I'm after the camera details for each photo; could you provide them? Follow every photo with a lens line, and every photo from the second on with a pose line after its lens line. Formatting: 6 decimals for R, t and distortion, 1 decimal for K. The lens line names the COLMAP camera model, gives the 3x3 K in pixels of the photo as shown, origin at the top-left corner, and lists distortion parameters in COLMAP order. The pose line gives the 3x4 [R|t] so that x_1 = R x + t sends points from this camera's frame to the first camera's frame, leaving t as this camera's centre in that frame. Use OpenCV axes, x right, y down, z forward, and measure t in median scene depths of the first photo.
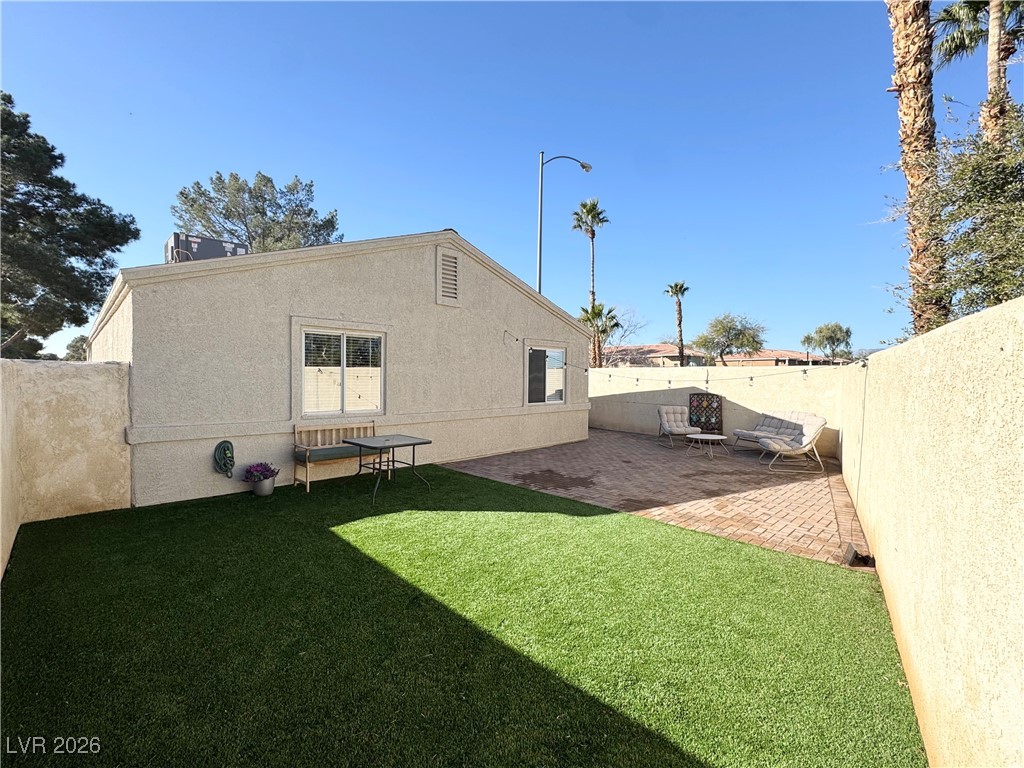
lens RADIAL K [[444.9, 0, 515.4], [0, 444.9, 383.0], [0, 0, 1]] dist [-0.008068, 0.002274]
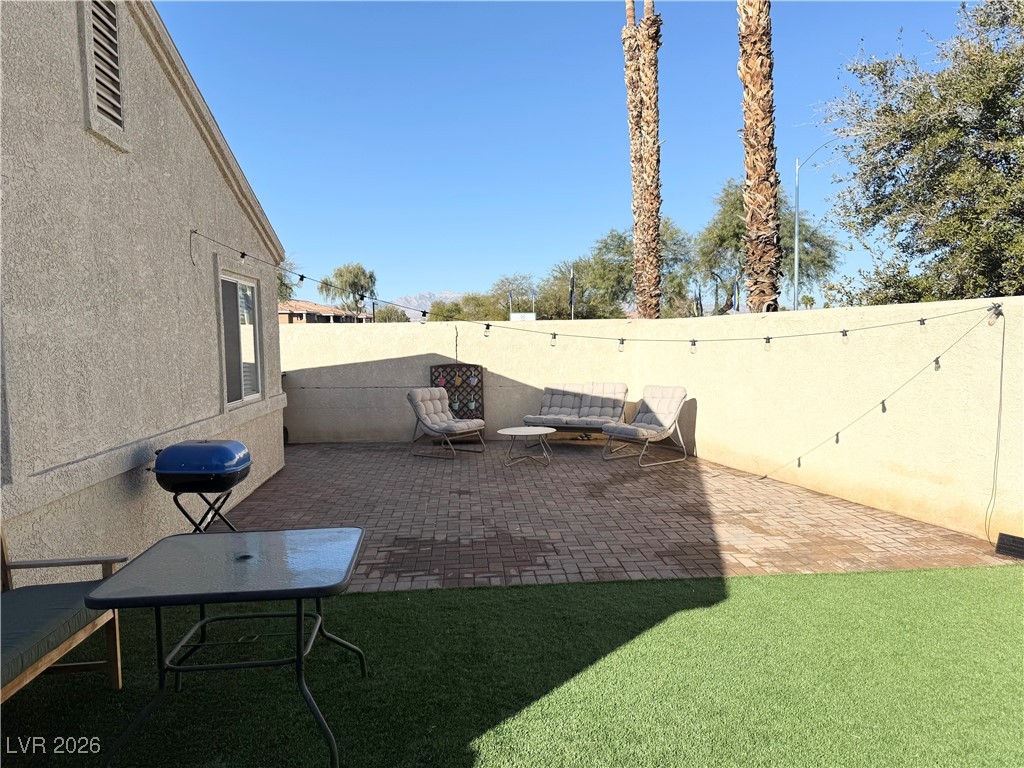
lens RADIAL K [[718.3, 0, 493.8], [0, 718.3, 385.8], [0, 0, 1]] dist [0.068723, -0.087859]
pose [[0.654298, -0.068488, 0.753129, -0.409664], [0.032899, 0.997526, 0.062131, -0.009881], [-0.755521, -0.015875, 0.654933, 0.412820]]
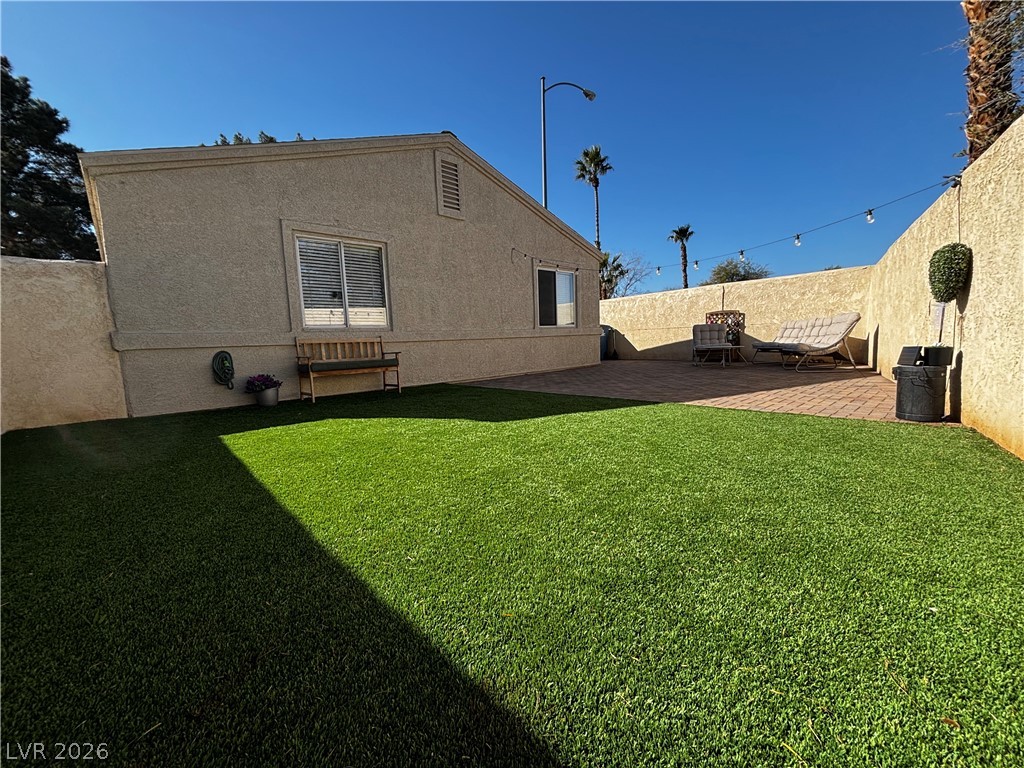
lens RADIAL K [[409.2, 0, 514.0], [0, 409.2, 389.5], [0, 0, 1]] dist [-0.001671, -0.000857]
pose [[0.998539, -0.042327, -0.033578, -0.003349], [0.045509, 0.993895, 0.100503, 0.112474], [0.029119, -0.101885, 0.994370, 0.102333]]
